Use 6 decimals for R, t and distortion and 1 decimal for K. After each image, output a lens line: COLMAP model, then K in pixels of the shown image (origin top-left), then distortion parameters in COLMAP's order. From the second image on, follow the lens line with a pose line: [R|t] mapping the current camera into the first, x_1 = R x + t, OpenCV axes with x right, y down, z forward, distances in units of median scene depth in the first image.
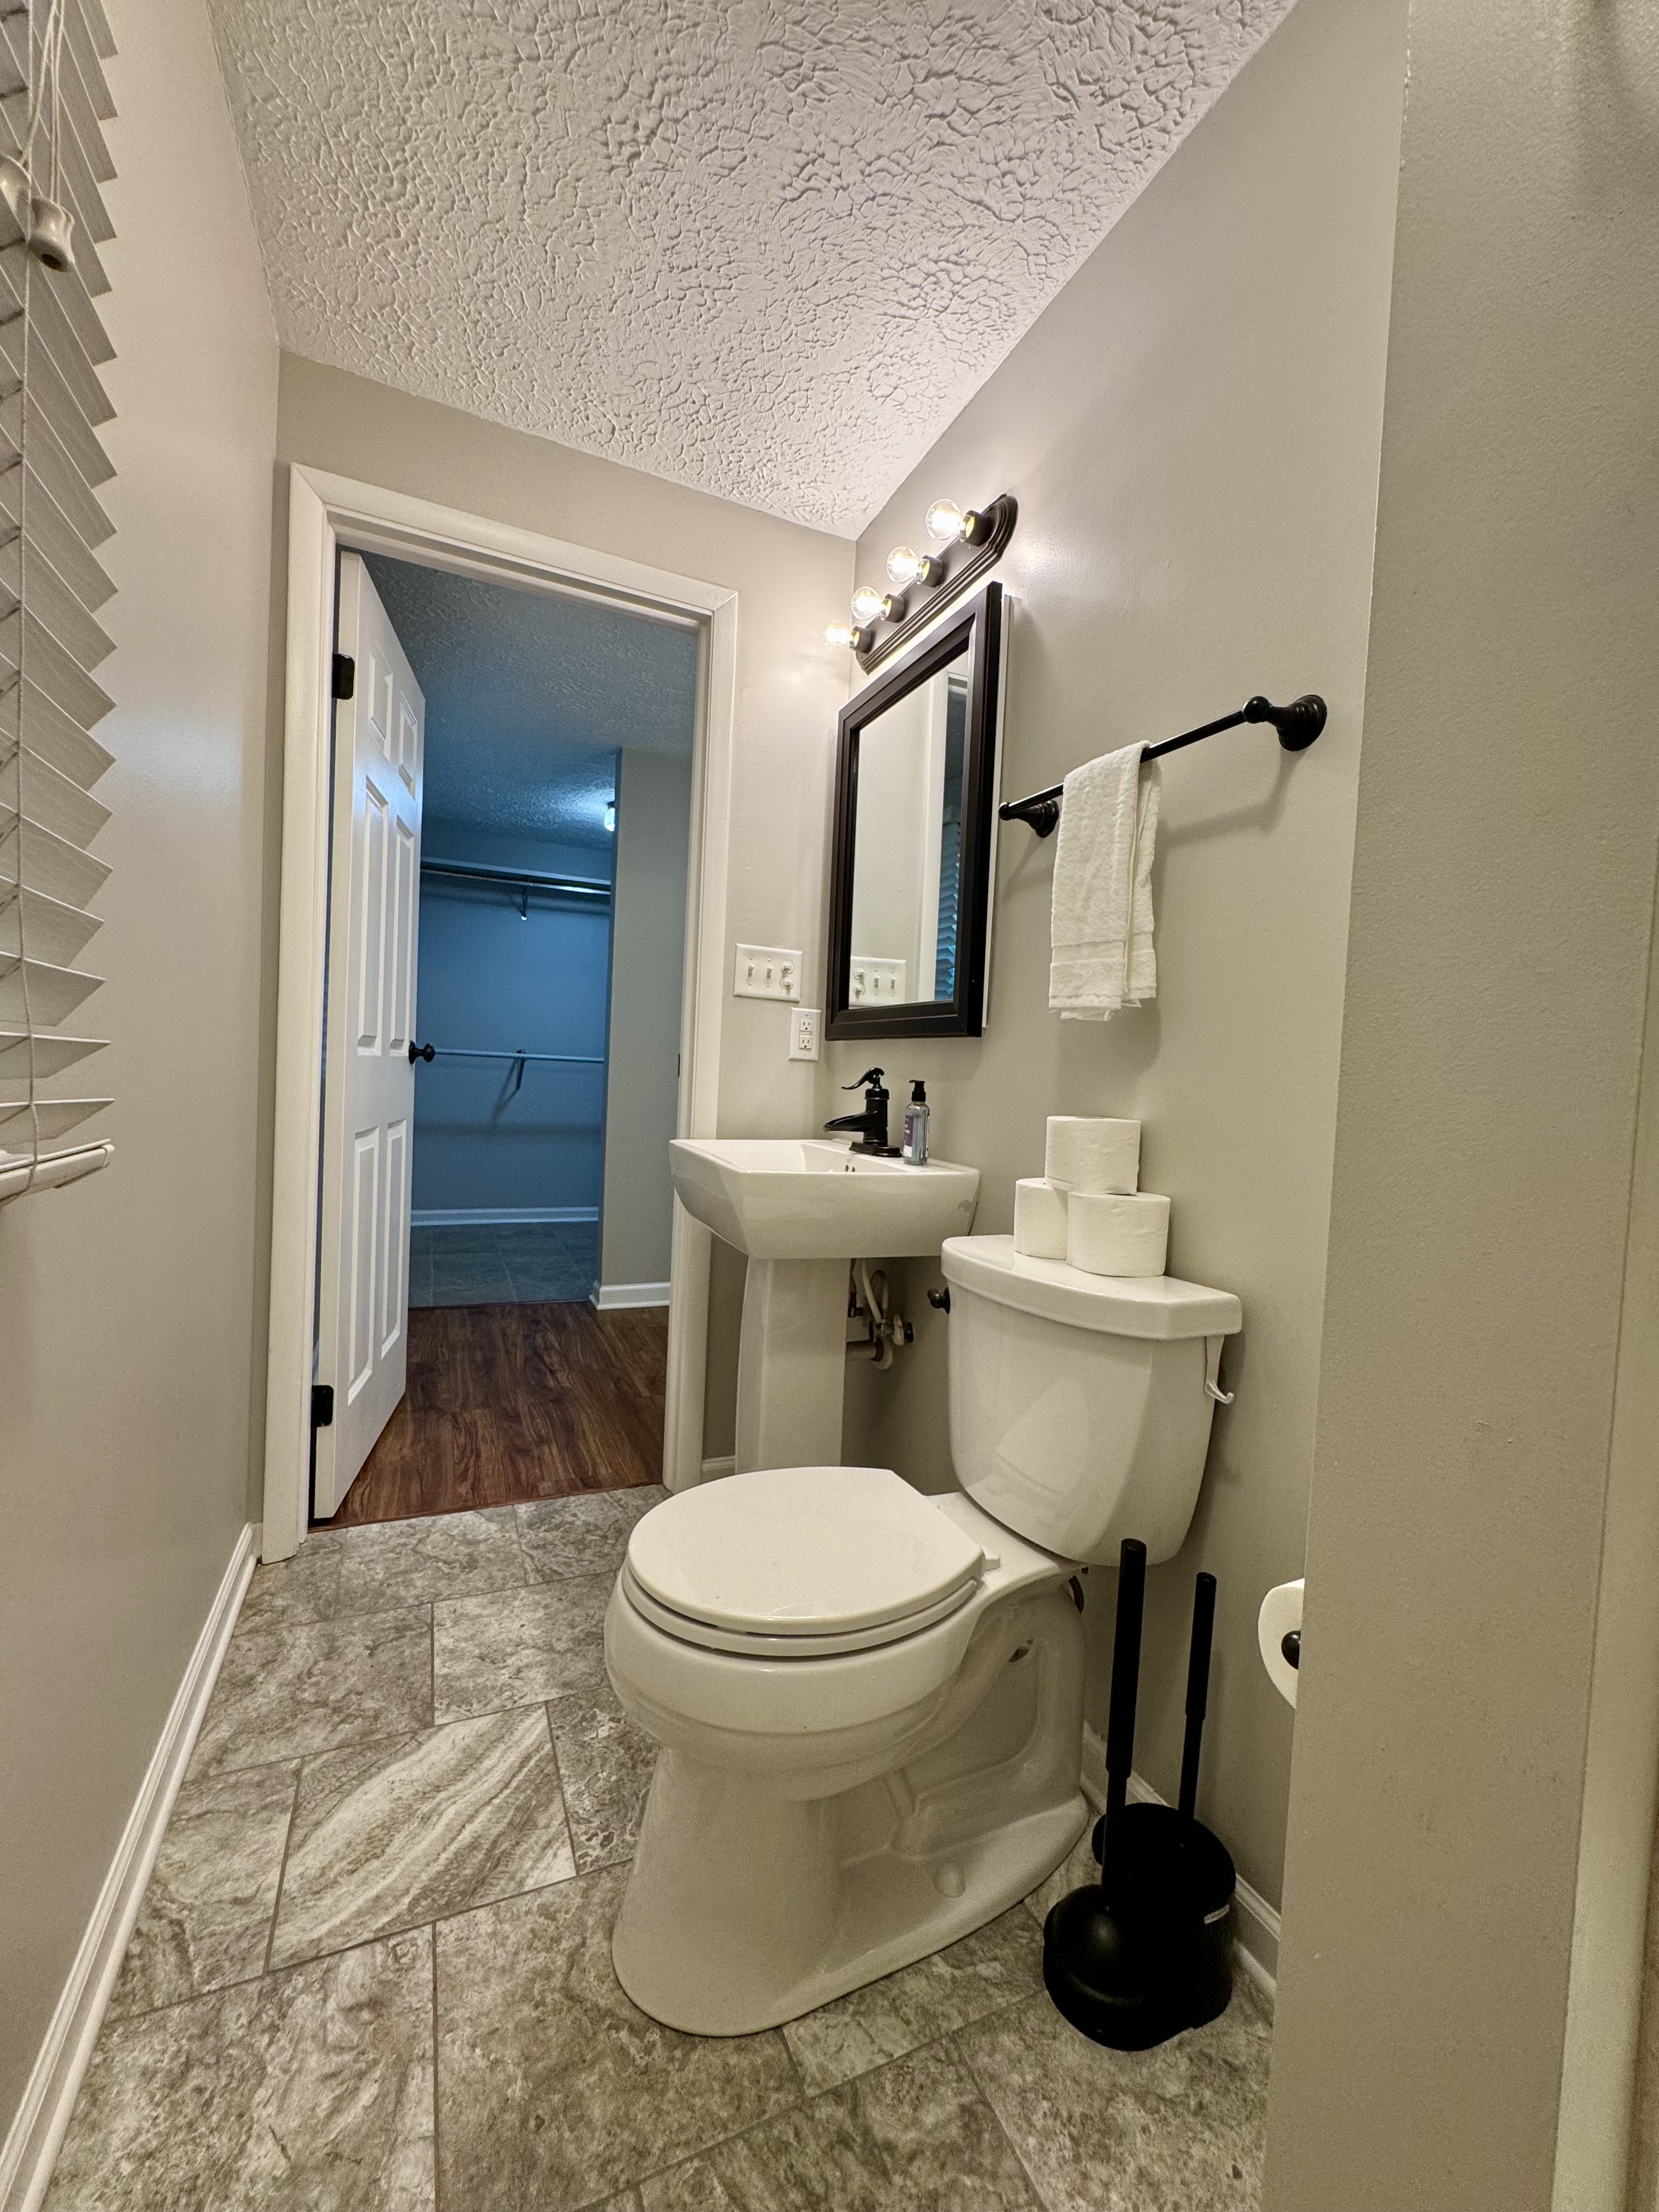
lens RADIAL K [[881.5, 0, 825.0], [0, 881.5, 1102.9], [0, 0, 1]] dist [-0.003267, 0.000379]
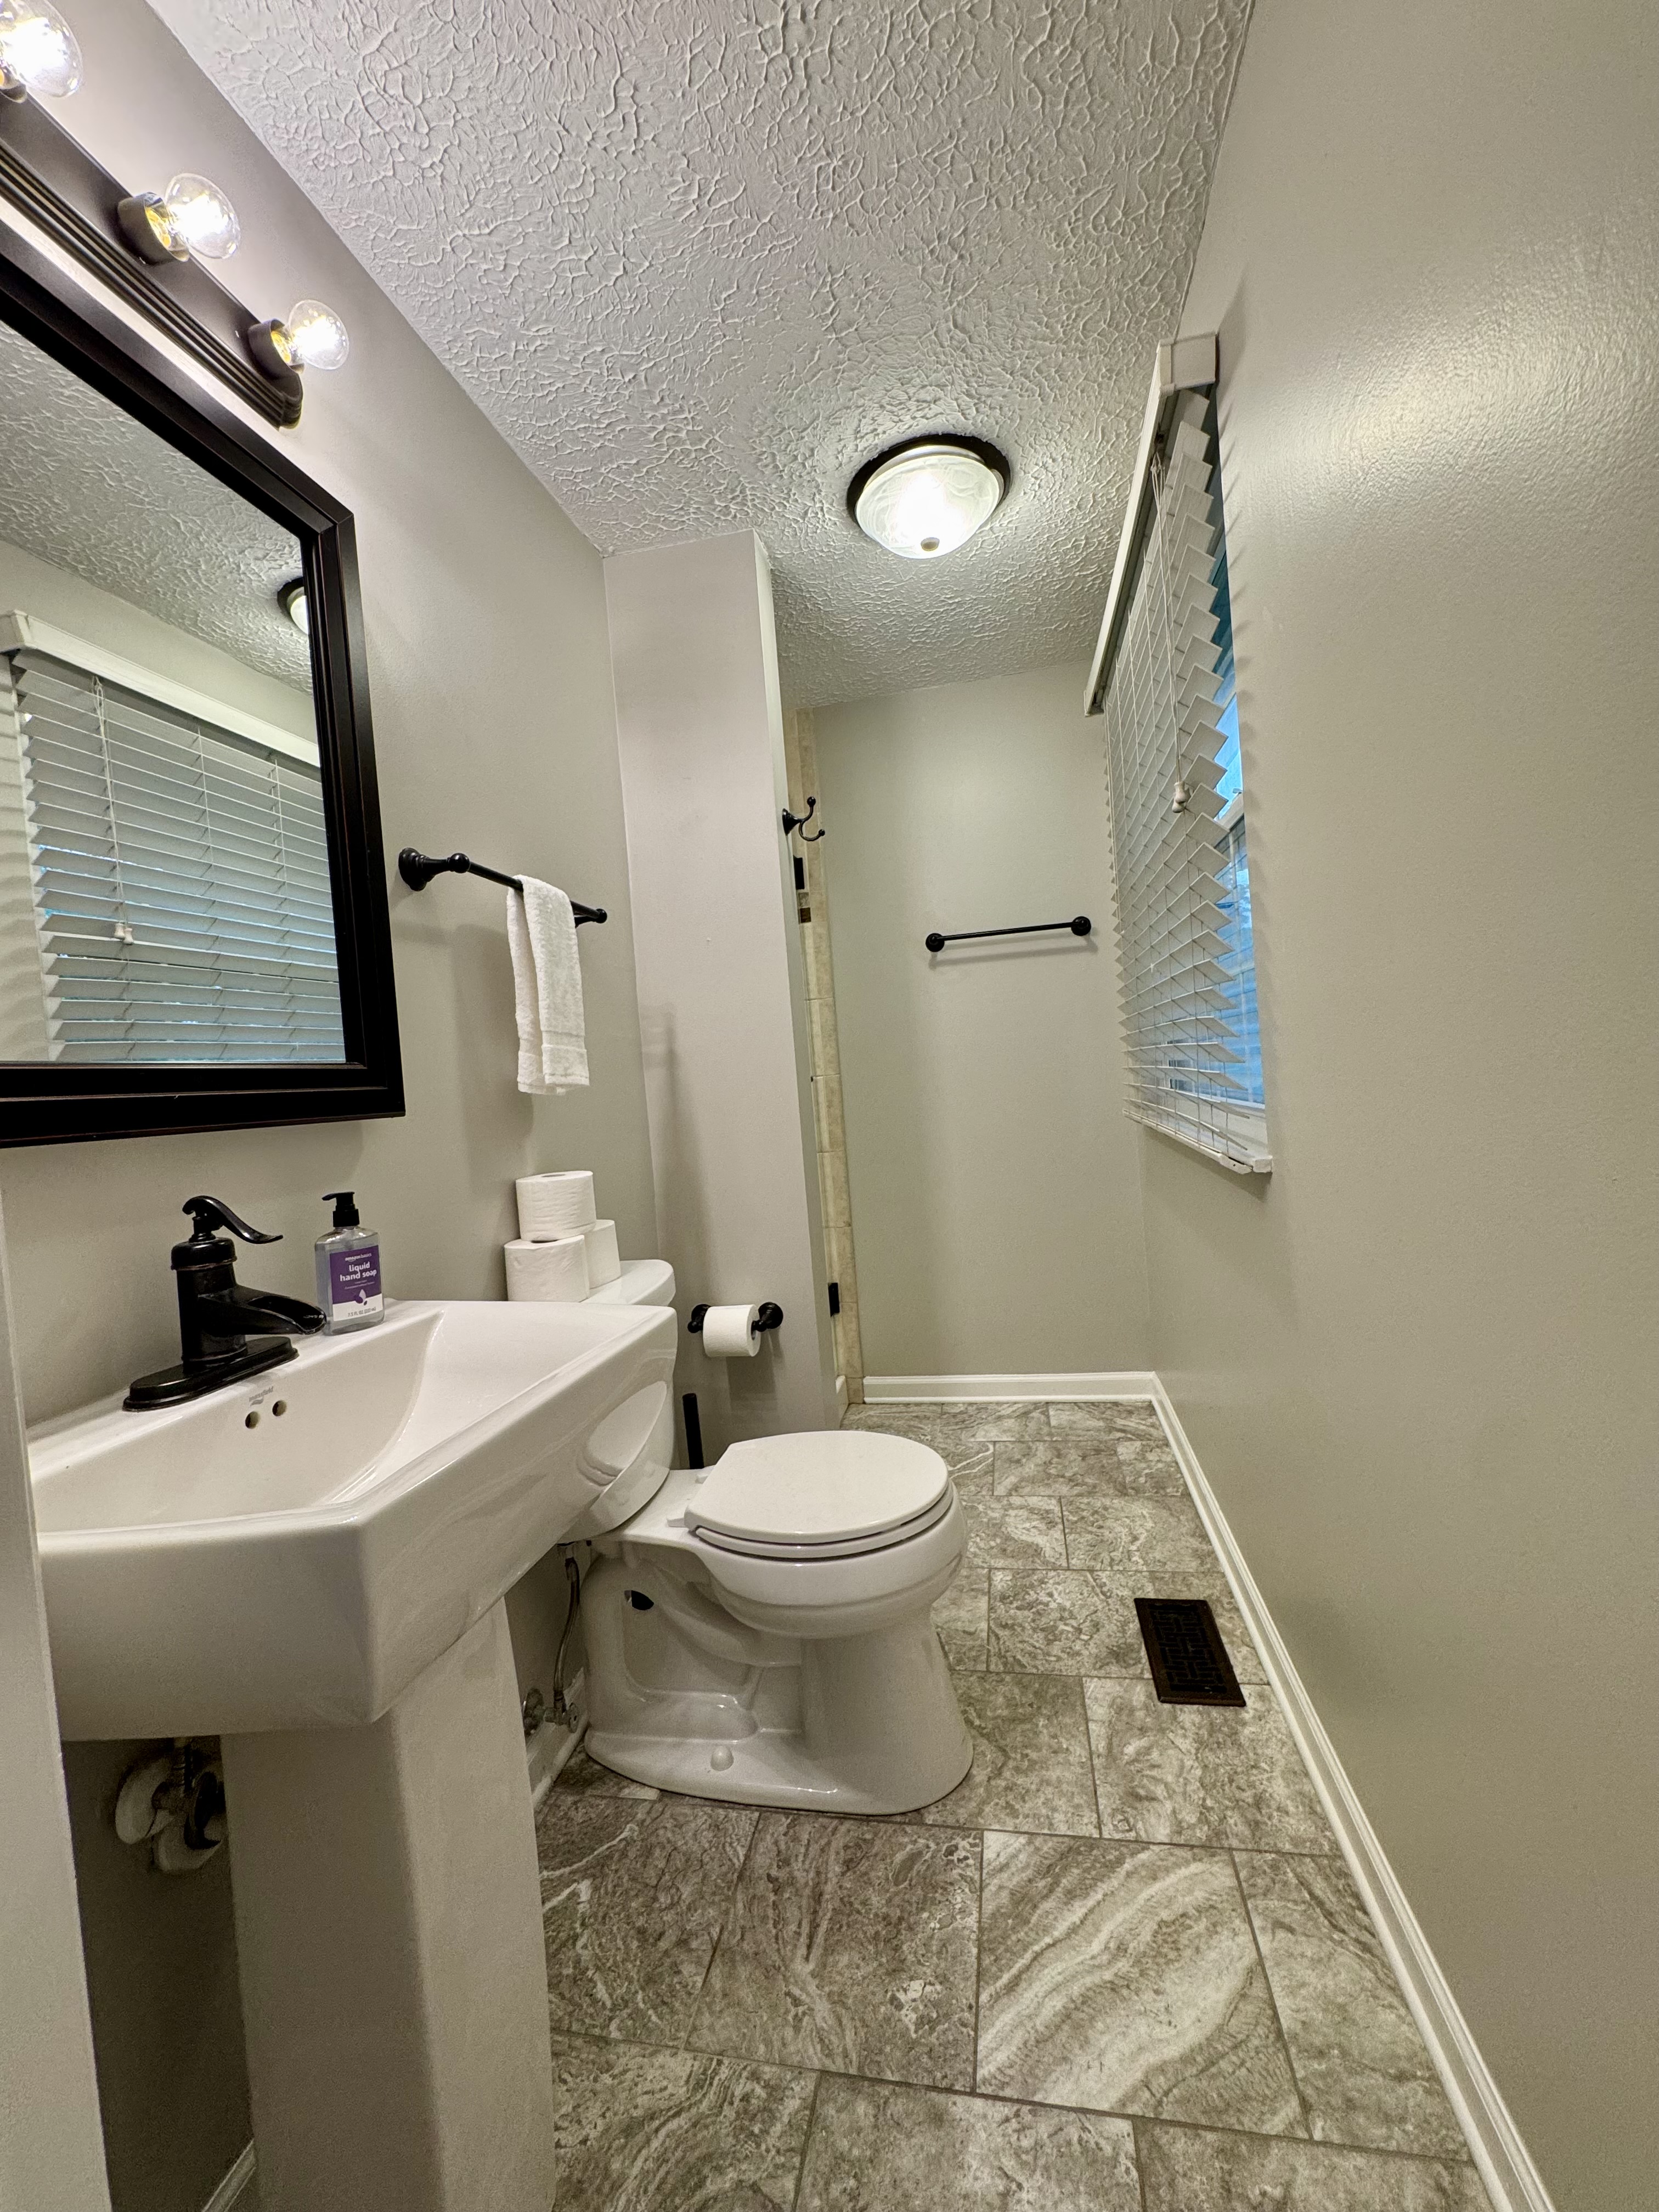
lens RADIAL K [[881.5, 0, 829.7], [0, 881.5, 1107.2], [0, 0, 1]] dist [-0.003267, 0.000379]
pose [[-0.811465, -0.000675, 0.584401, -0.751435], [0.060526, 0.994525, 0.085191, -0.165584], [-0.581258, 0.104501, -0.806981, 1.849146]]
